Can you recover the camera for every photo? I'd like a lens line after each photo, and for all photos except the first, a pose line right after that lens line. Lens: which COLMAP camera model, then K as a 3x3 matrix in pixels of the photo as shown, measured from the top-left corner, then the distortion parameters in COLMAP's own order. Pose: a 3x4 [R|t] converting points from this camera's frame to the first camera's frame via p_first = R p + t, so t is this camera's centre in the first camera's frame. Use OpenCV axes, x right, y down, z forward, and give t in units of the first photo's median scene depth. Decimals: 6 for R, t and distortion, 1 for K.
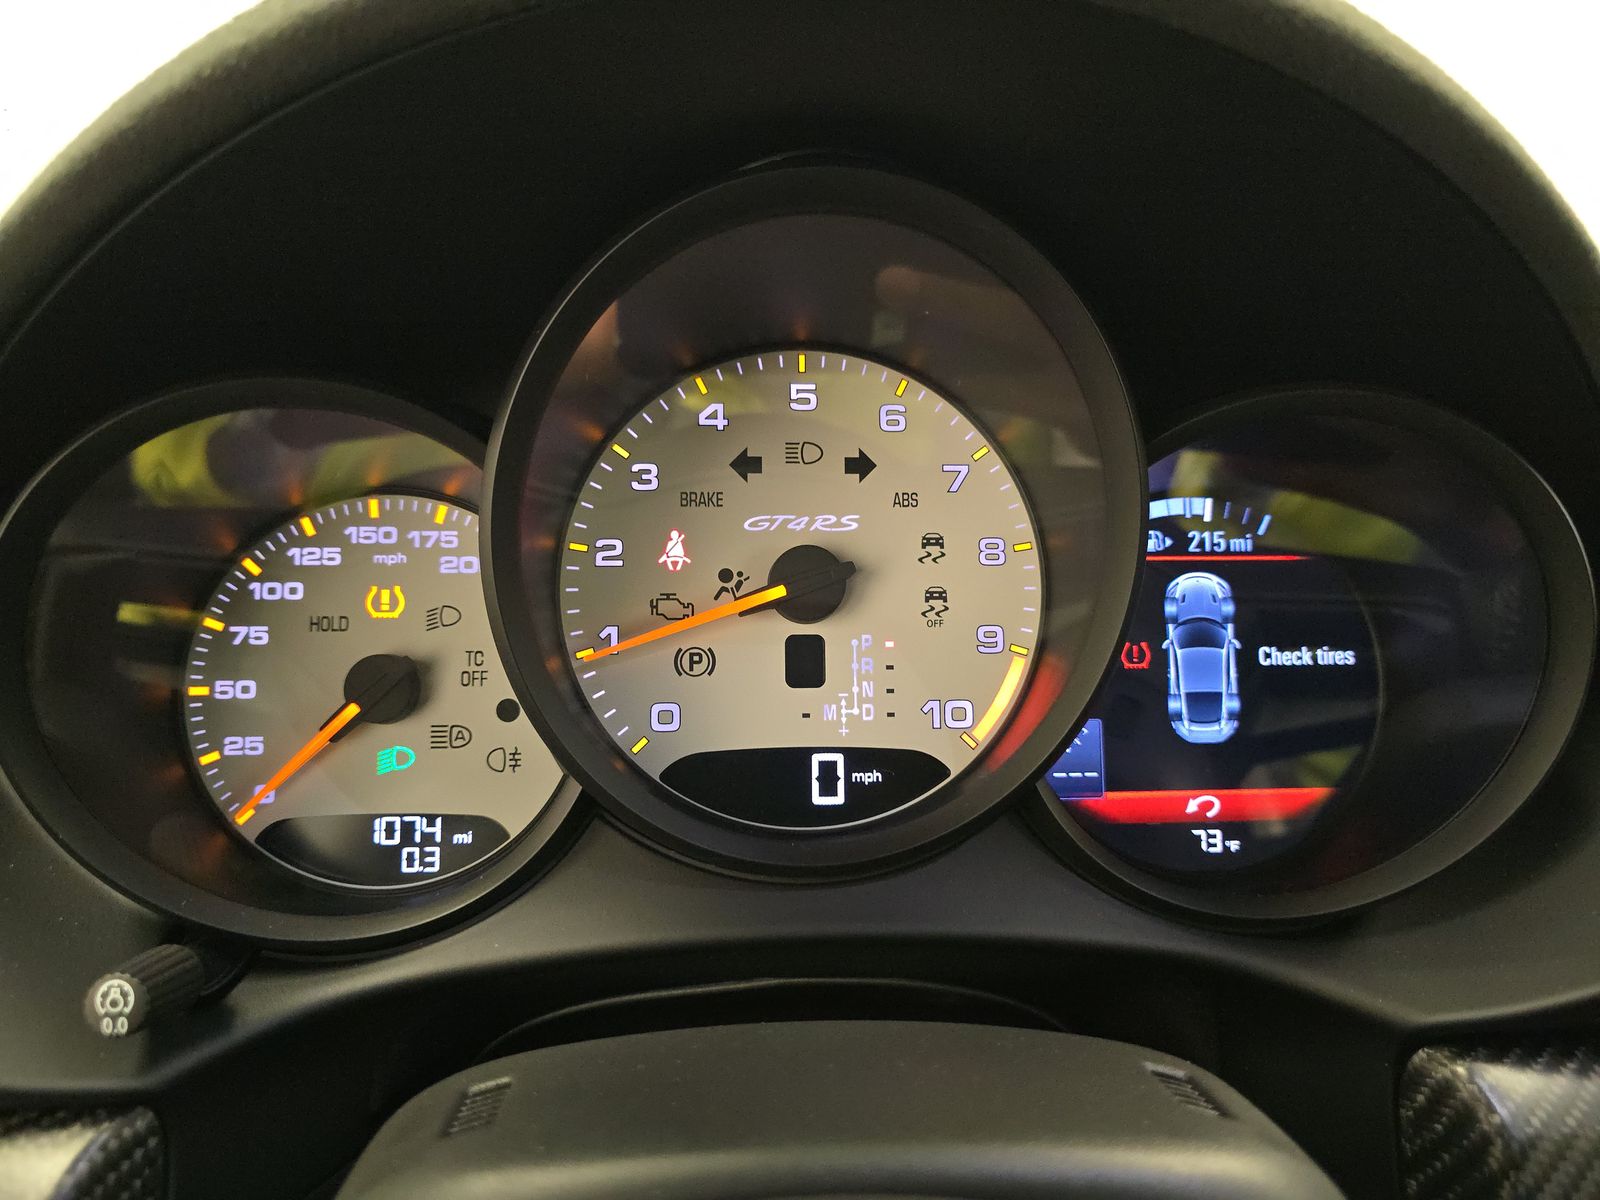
lens RADIAL K [[1080.3, 0, 804.8], [0, 1080.3, 596.8], [0, 0, 1]] dist [0.010717, -0.001727]
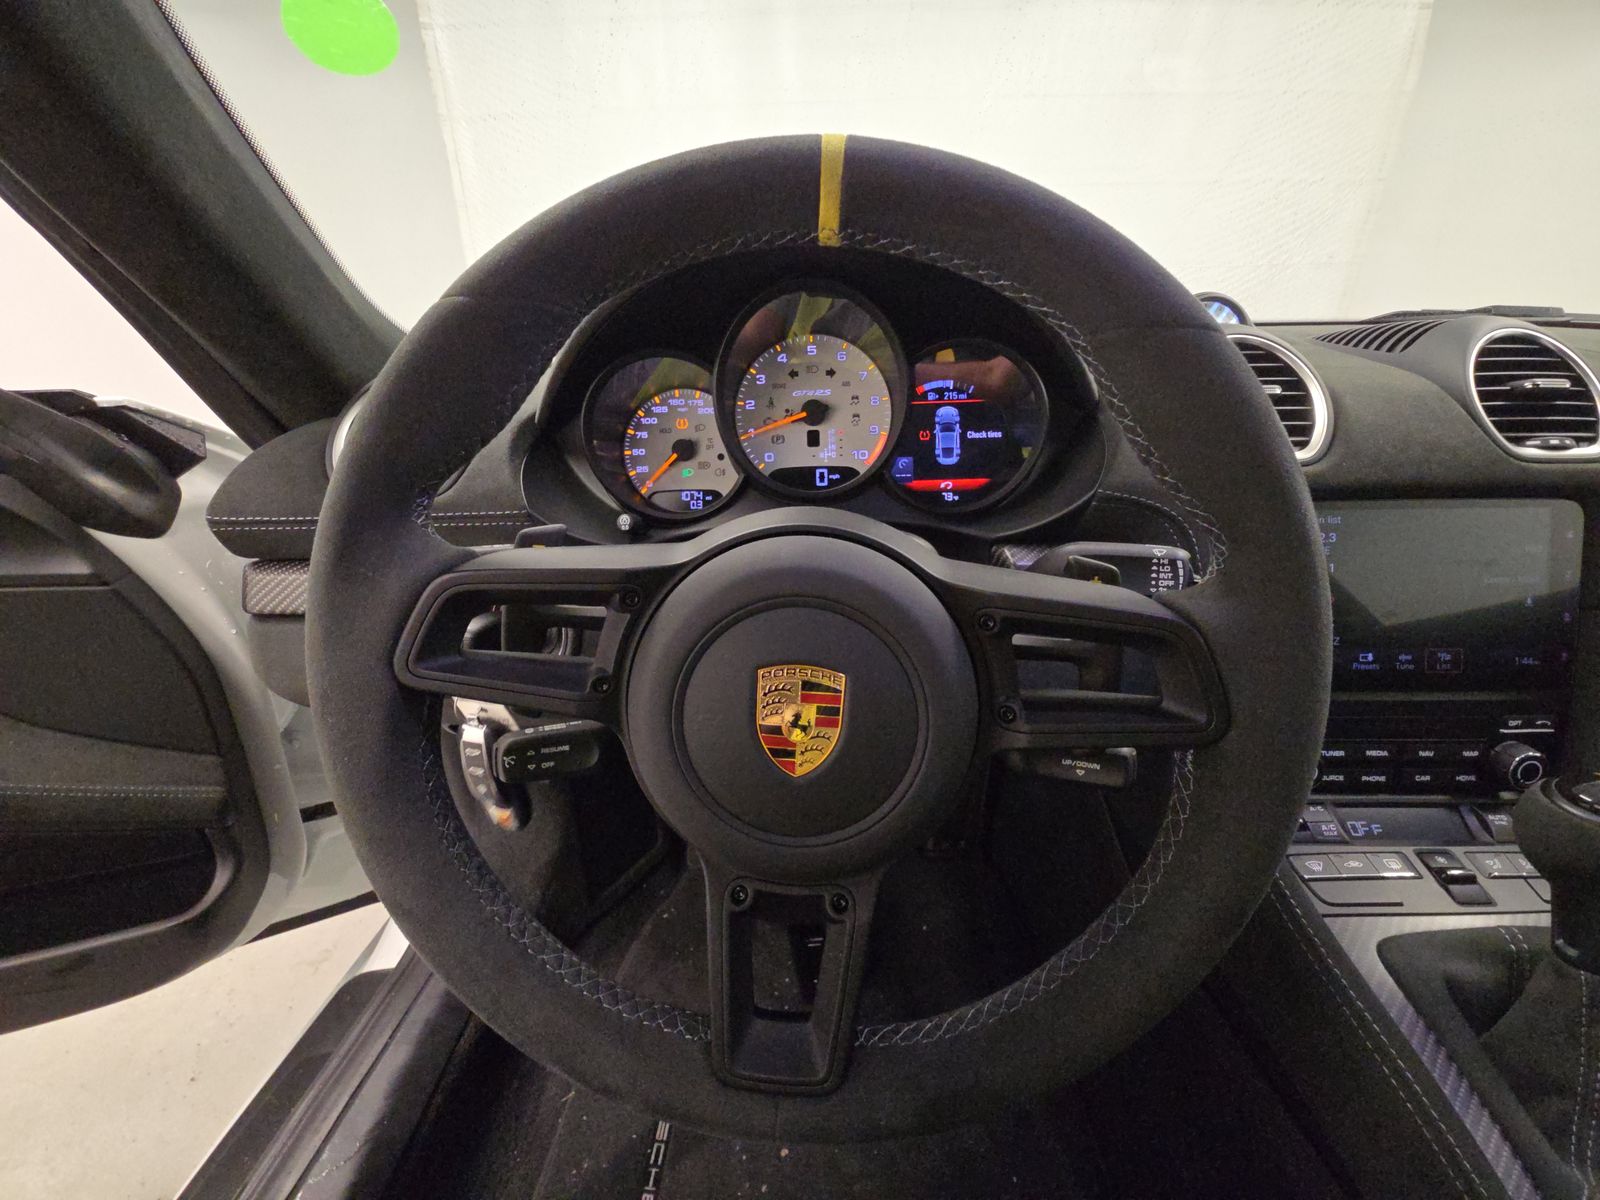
lens RADIAL K [[641.8, 0, 805.5], [0, 641.8, 592.7], [0, 0, 1]] dist [-0.001753, -0.000344]
pose [[0.993931, -0.005146, -0.109885, 0.178828], [0.020700, 0.989810, 0.140883, 0.239175], [0.108040, -0.142302, 0.983909, -0.888459]]
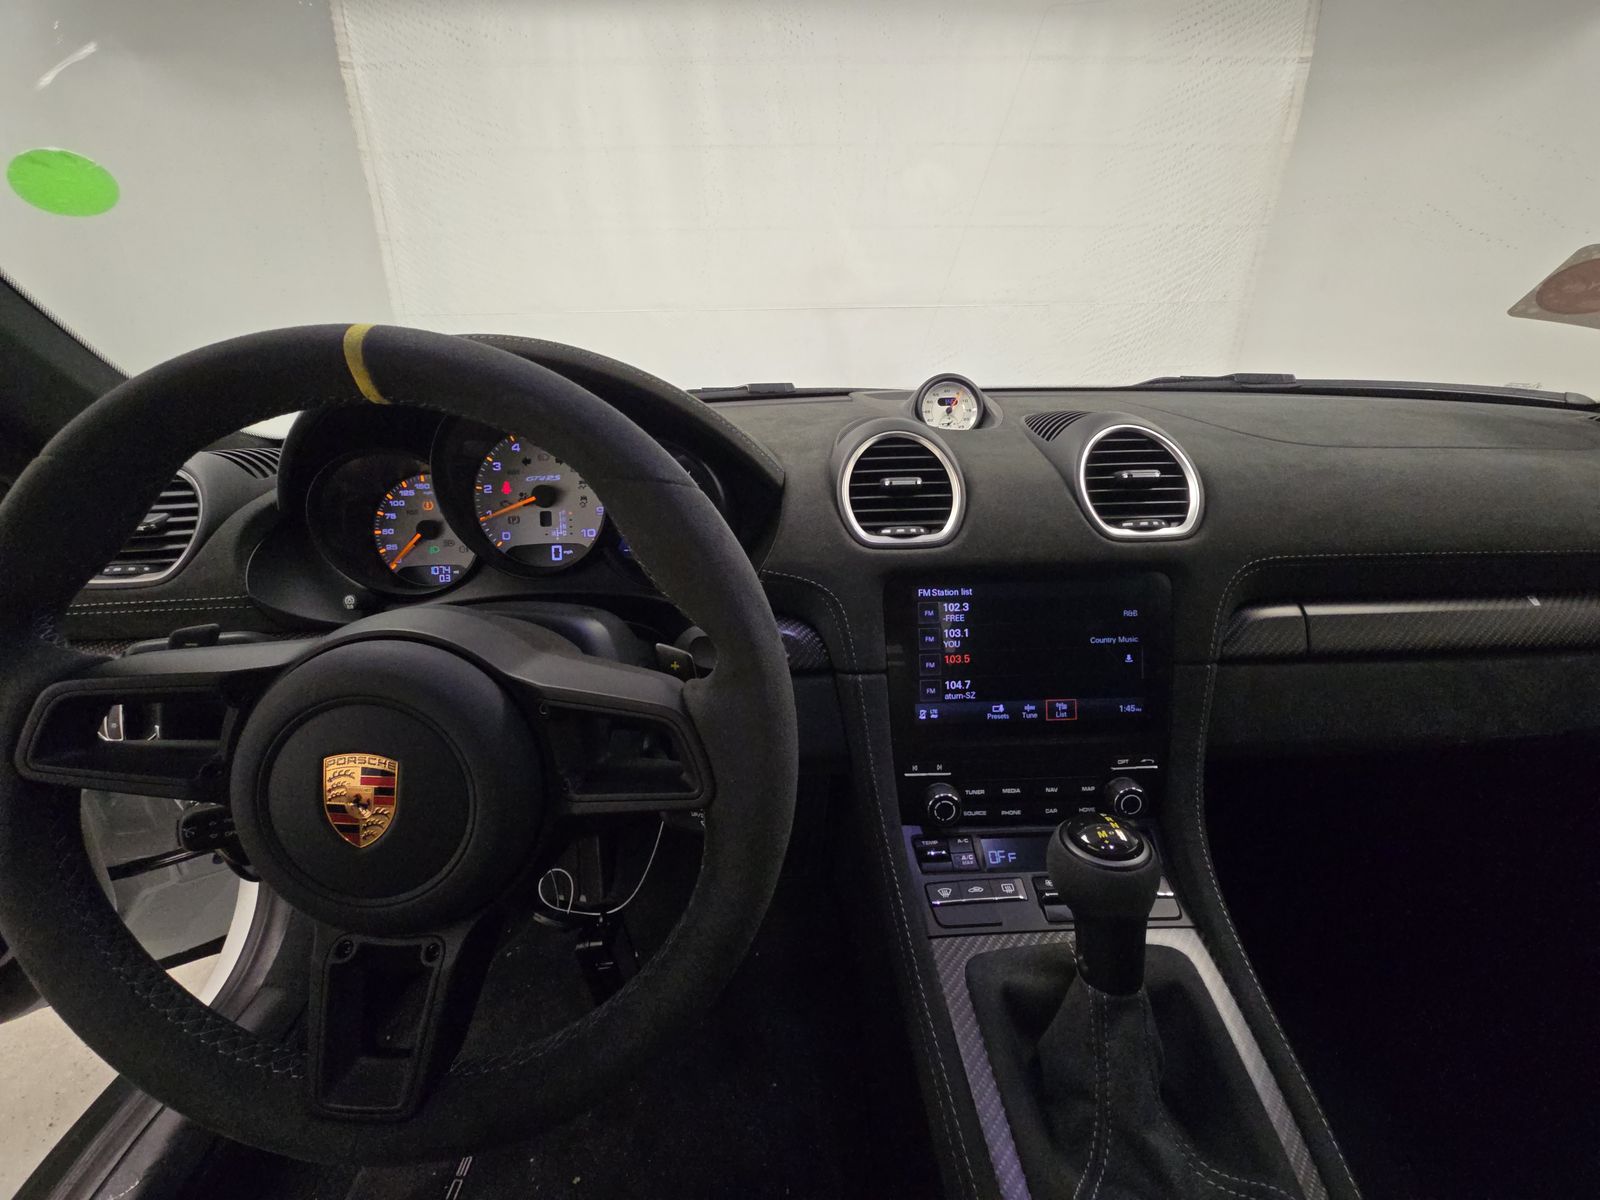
lens RADIAL K [[647.3, 0, 839.5], [0, 647.3, 586.8], [0, 0, 1]] dist [0.003628, -0.003647]
pose [[0.998206, -0.026287, -0.053794, 1.047721], [0.032307, 0.992922, 0.114292, 0.069423], [0.050409, -0.115825, 0.991990, -1.041610]]
